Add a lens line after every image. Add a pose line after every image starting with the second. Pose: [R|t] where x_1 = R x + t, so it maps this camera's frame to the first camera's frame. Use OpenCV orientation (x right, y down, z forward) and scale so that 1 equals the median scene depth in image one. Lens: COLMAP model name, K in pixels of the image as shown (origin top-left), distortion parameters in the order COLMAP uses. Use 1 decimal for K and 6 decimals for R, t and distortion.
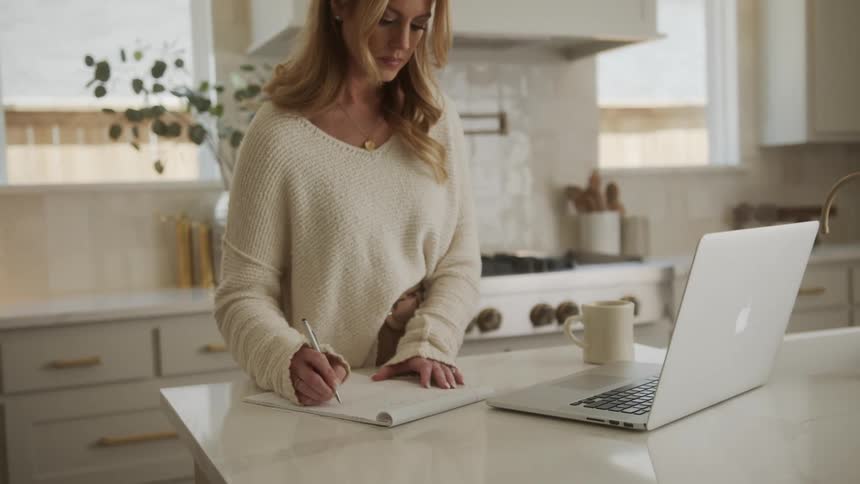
lens RADIAL K [[932.1, 0, 430.0], [0, 932.1, 242.0], [0, 0, 1]] dist [0.011578, 0.015373]
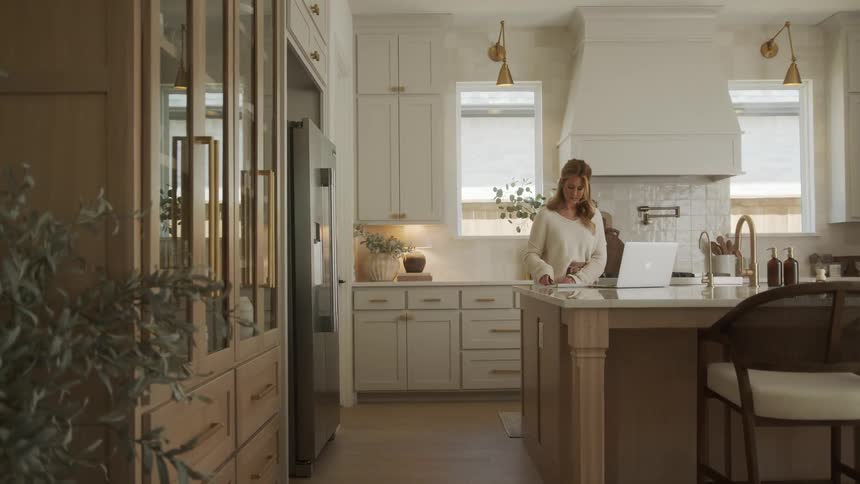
lens RADIAL K [[739.3, 0, 430.0], [0, 739.3, 242.0], [0, 0, 1]] dist [0.000066, 0.006478]
pose [[0.914302, 0.019985, -0.404539, 0.283202], [-0.049388, 0.996830, -0.062377, 0.084814], [0.402010, 0.077011, 0.912391, -0.868112]]
